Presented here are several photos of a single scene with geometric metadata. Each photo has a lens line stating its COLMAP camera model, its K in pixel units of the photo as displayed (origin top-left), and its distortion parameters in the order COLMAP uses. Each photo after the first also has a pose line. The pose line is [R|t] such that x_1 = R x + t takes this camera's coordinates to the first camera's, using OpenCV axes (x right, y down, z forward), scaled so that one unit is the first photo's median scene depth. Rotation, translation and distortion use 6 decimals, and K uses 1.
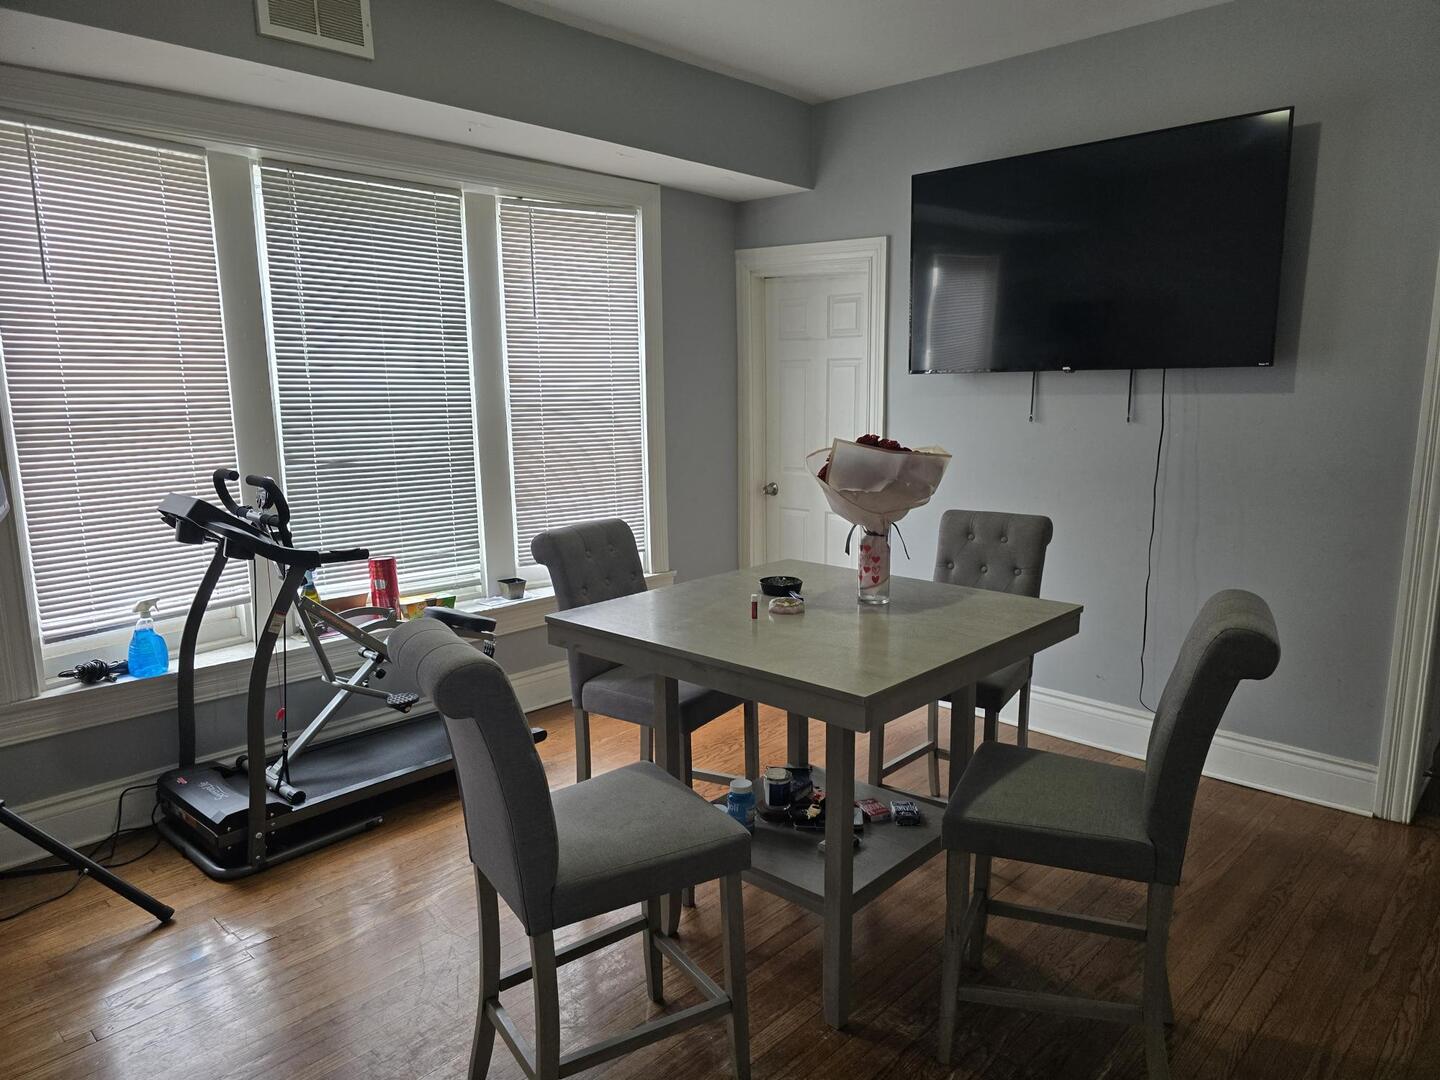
lens RADIAL K [[920.8, 0, 753.3], [0, 920.8, 547.4], [0, 0, 1]] dist [0.065471, -0.063563]
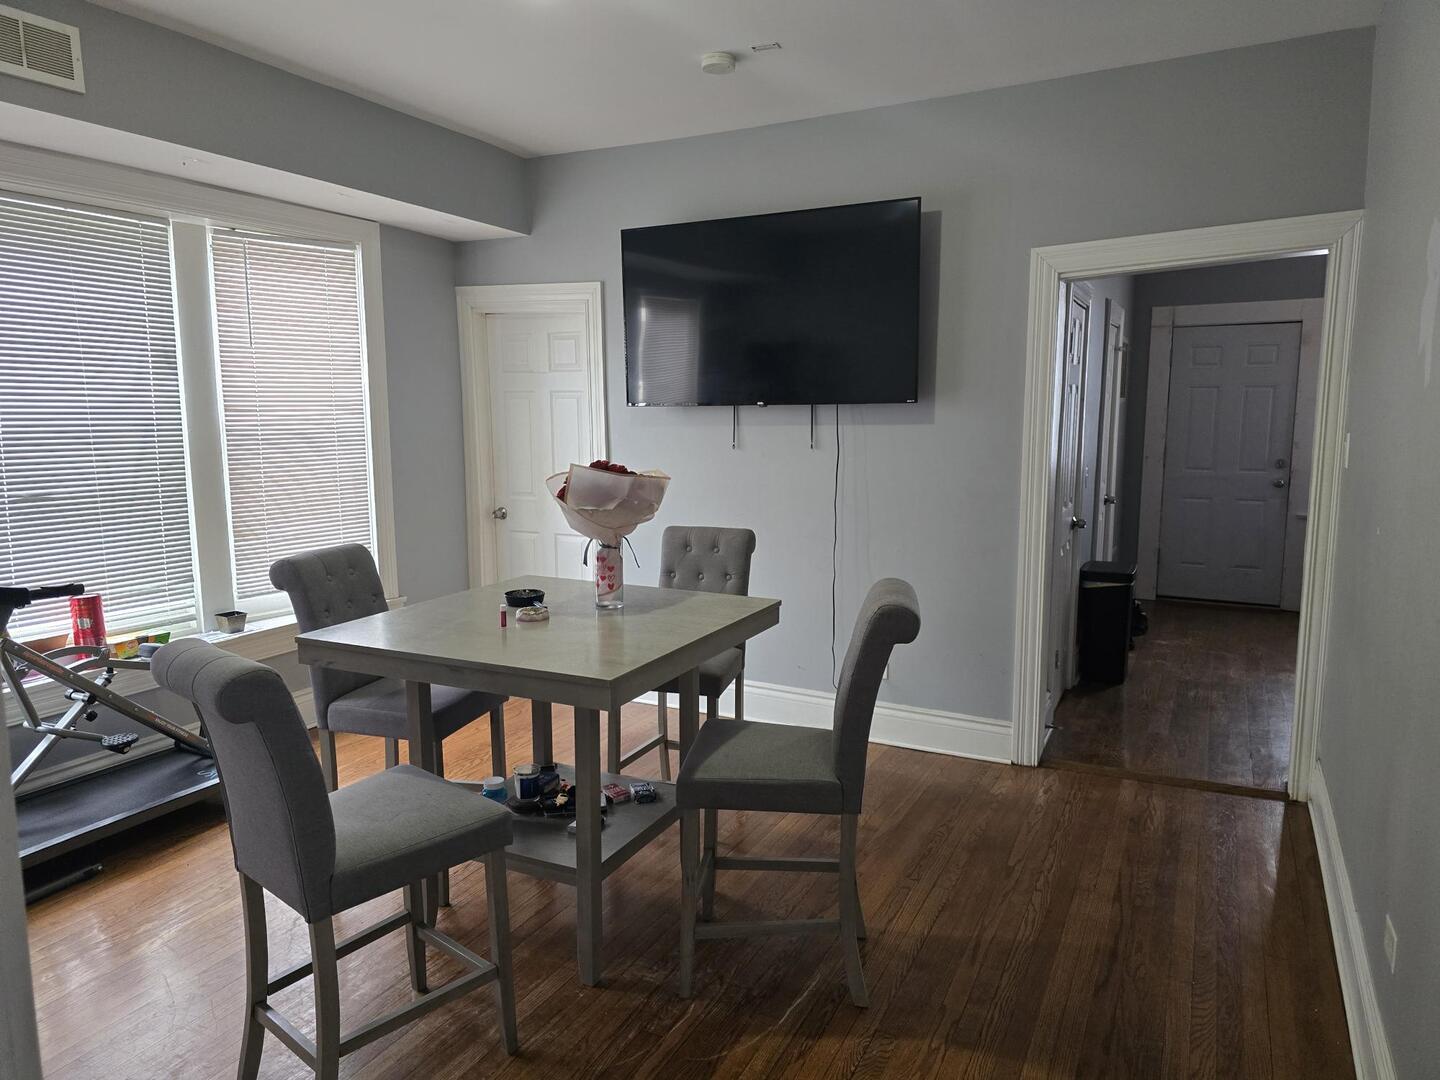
lens RADIAL K [[982.4, 0, 721.3], [0, 982.4, 541.5], [0, 0, 1]] dist [0.068902, -0.075280]
pose [[0.962836, -0.033758, 0.267968, -0.054049], [0.044820, 0.998372, -0.035270, 0.025399], [-0.266341, 0.045970, 0.962782, -0.190969]]
